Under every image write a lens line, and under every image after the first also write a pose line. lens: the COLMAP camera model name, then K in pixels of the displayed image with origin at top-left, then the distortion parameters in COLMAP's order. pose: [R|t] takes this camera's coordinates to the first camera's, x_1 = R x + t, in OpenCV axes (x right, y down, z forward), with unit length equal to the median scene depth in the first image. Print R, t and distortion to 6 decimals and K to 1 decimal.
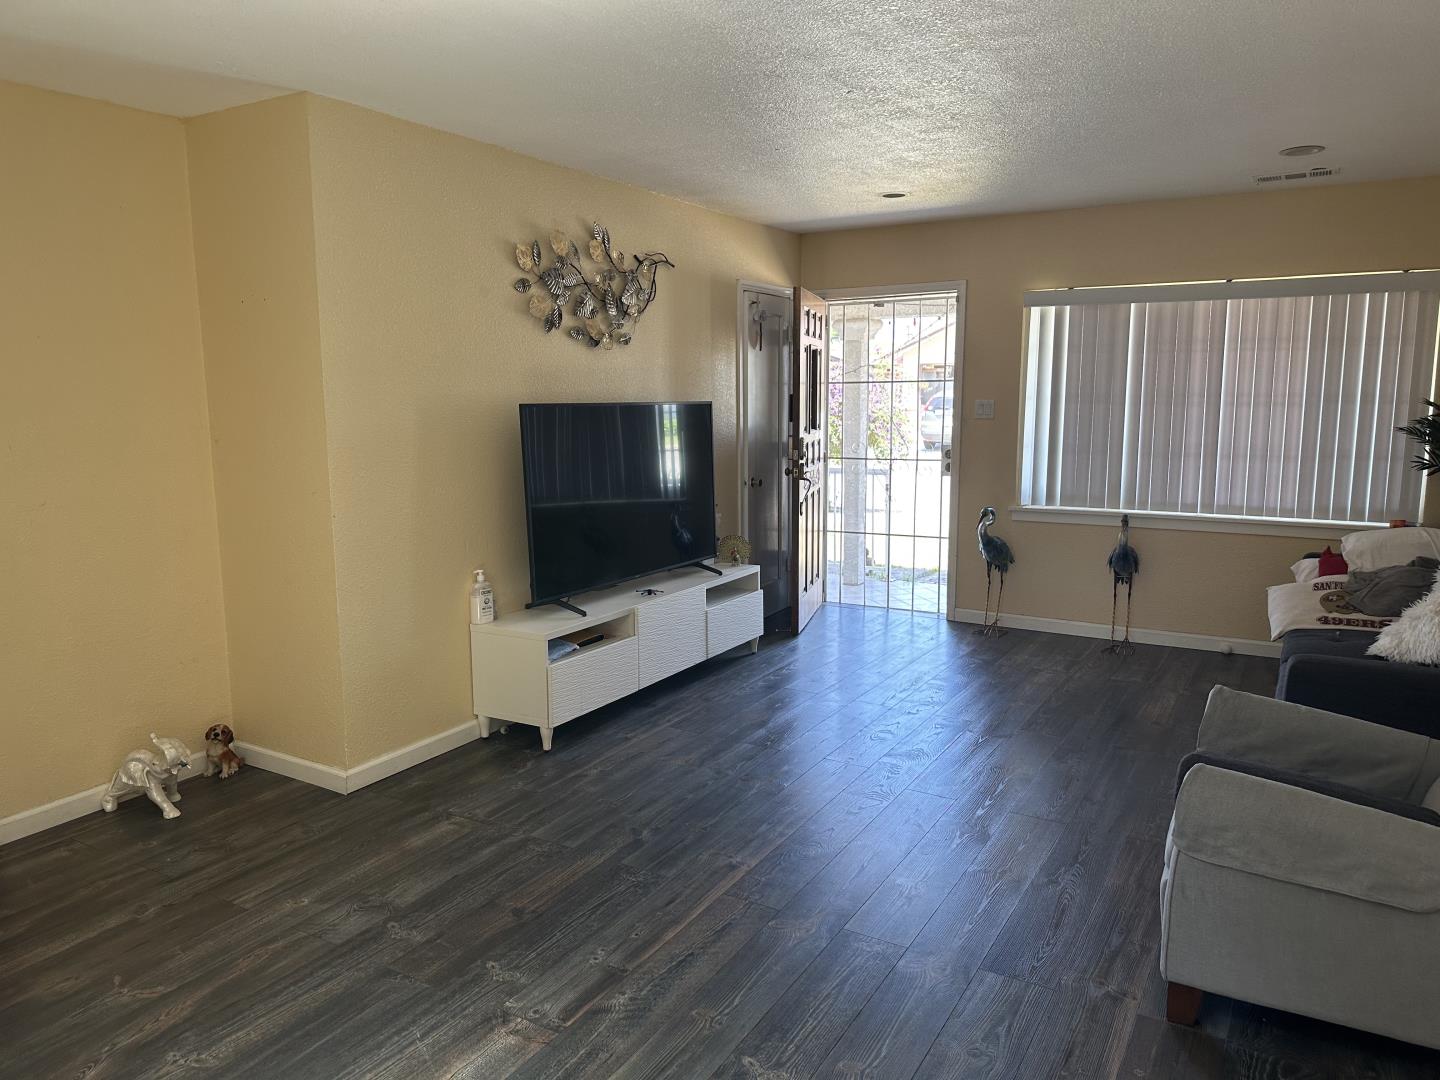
lens RADIAL K [[1013.3, 0, 718.7], [0, 1013.3, 547.3], [0, 0, 1]] dist [0.096183, -0.134864]
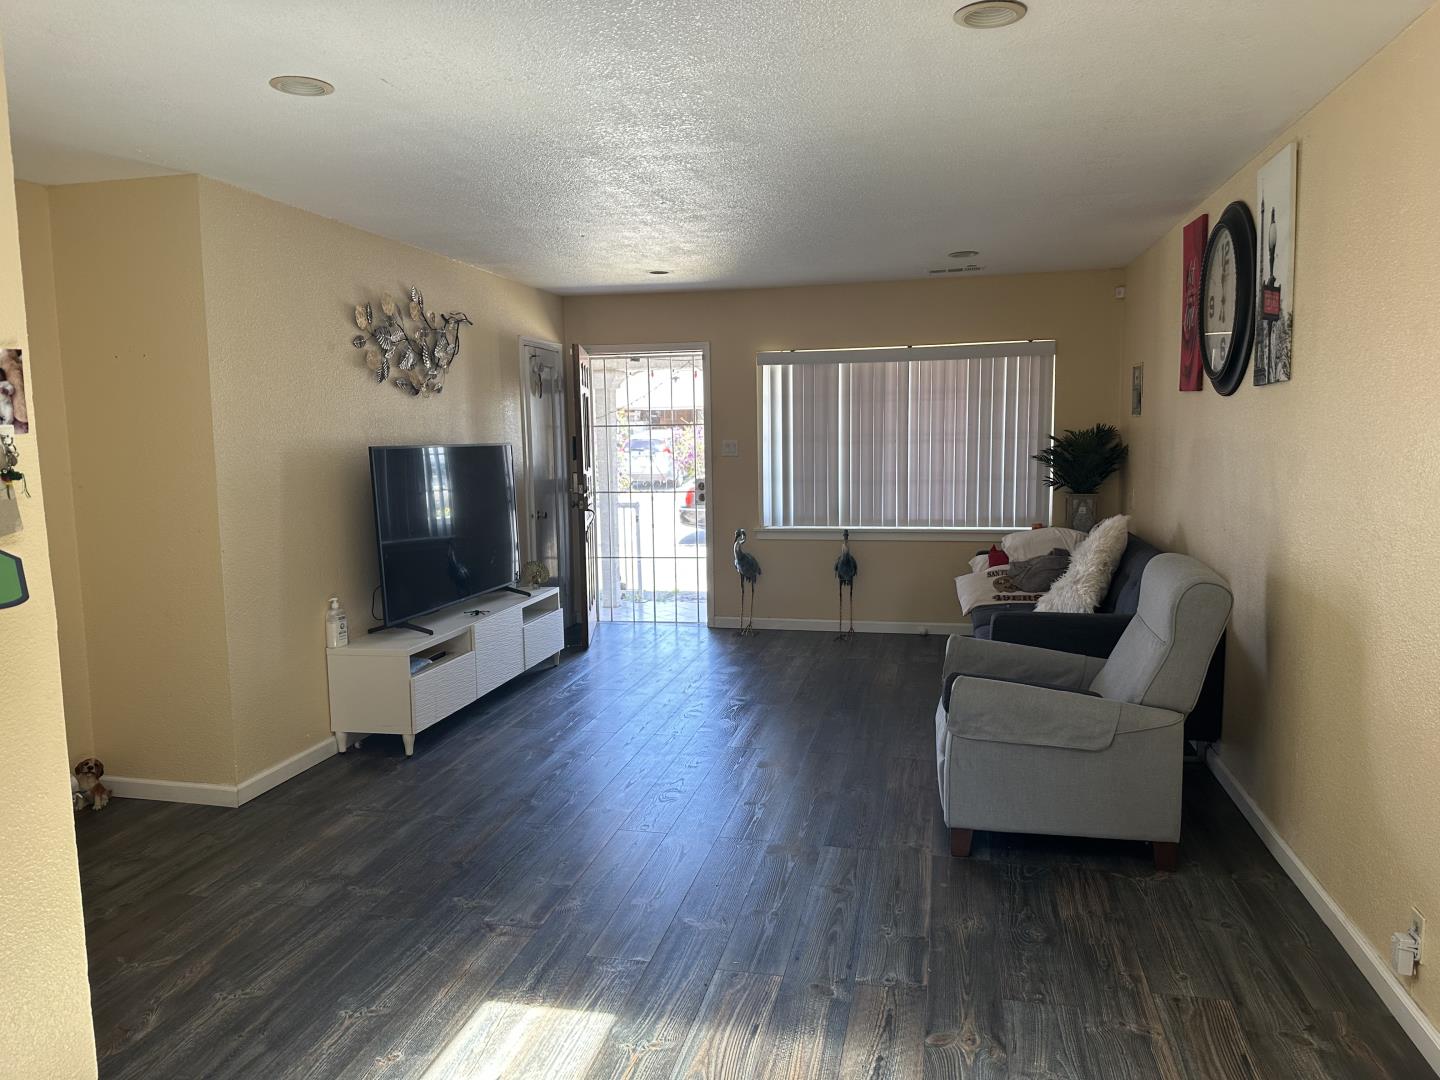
lens RADIAL K [[1013.3, 0, 718.7], [0, 1013.3, 547.3], [0, 0, 1]] dist [0.096183, -0.134864]
pose [[0.951661, -0.045711, 0.303731, -0.163050], [0.058355, 0.997761, -0.032680, 0.026261], [-0.301557, 0.048825, 0.952197, -0.167203]]
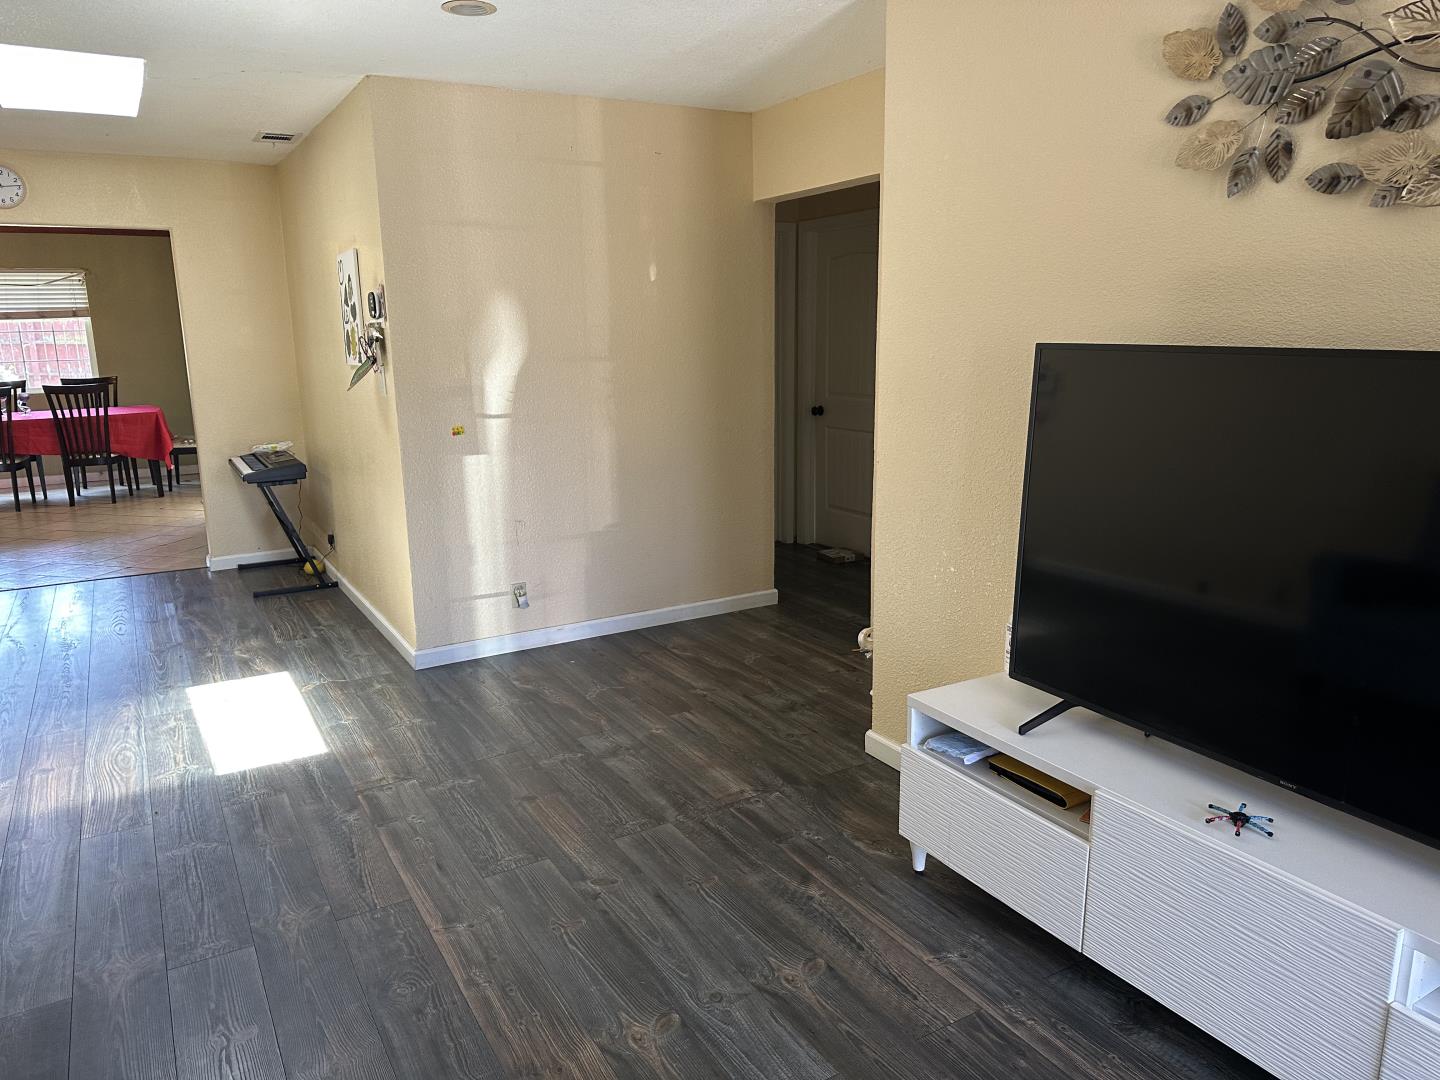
lens RADIAL K [[1011.4, 0, 737.3], [0, 1011.4, 533.7], [0, 0, 1]] dist [0.117683, -0.167502]
pose [[-0.478245, 0.190980, -0.857209, 0.383437], [-0.120270, 0.952630, 0.279340, -0.165787], [0.869952, 0.236690, -0.432622, 1.039772]]
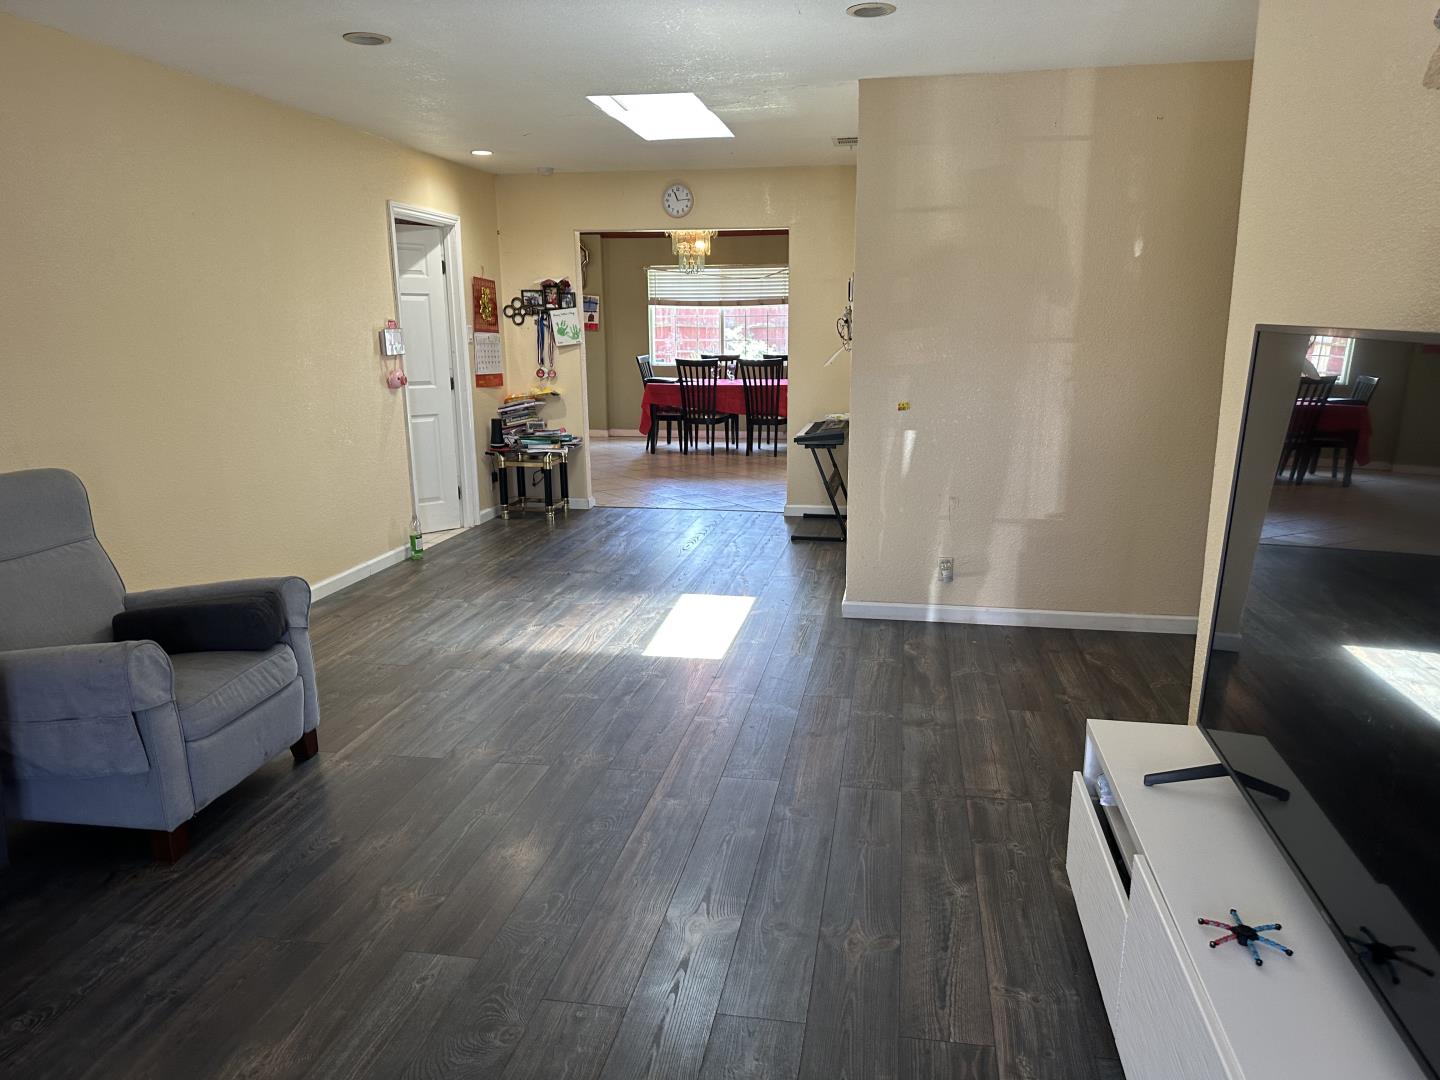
lens RADIAL K [[1013.3, 0, 718.7], [0, 1013.3, 547.3], [0, 0, 1]] dist [0.096183, -0.134864]
pose [[-0.938591, 0.087108, -0.333854, 0.195186], [-0.042044, 0.931521, 0.361250, -0.189375], [0.342460, 0.353102, -0.870655, 1.257354]]
